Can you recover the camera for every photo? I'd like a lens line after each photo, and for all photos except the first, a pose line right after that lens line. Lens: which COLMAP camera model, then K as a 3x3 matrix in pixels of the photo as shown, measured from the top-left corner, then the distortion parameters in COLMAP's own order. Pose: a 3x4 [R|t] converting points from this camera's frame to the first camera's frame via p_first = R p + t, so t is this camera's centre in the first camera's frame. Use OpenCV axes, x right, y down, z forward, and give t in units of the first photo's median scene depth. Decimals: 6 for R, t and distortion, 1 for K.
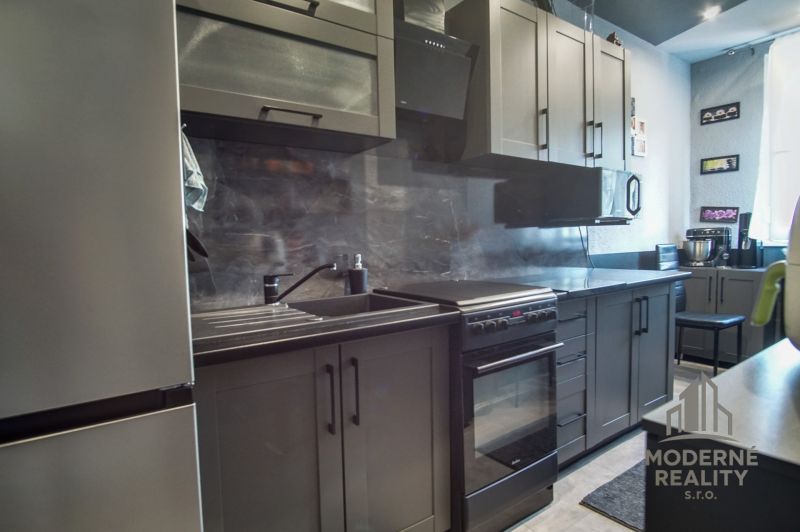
lens RADIAL K [[441.8, 0, 391.9], [0, 441.8, 268.3], [0, 0, 1]] dist [-0.033526, 0.006685]
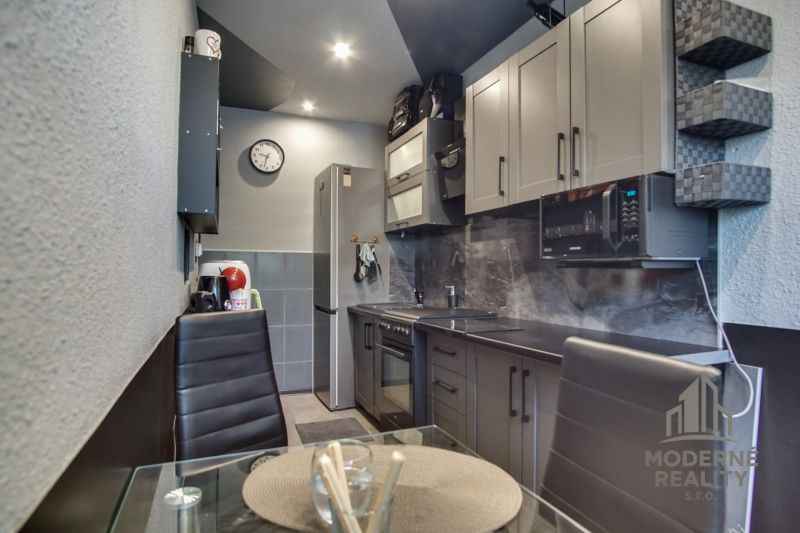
lens RADIAL K [[441.8, 0, 396.8], [0, 441.8, 269.0], [0, 0, 1]] dist [-0.033526, 0.006685]
pose [[-0.210090, 0.014437, -0.977575, 1.509521], [-0.058588, 0.997908, 0.027328, -0.122139], [0.975925, 0.063016, -0.208805, 1.057887]]
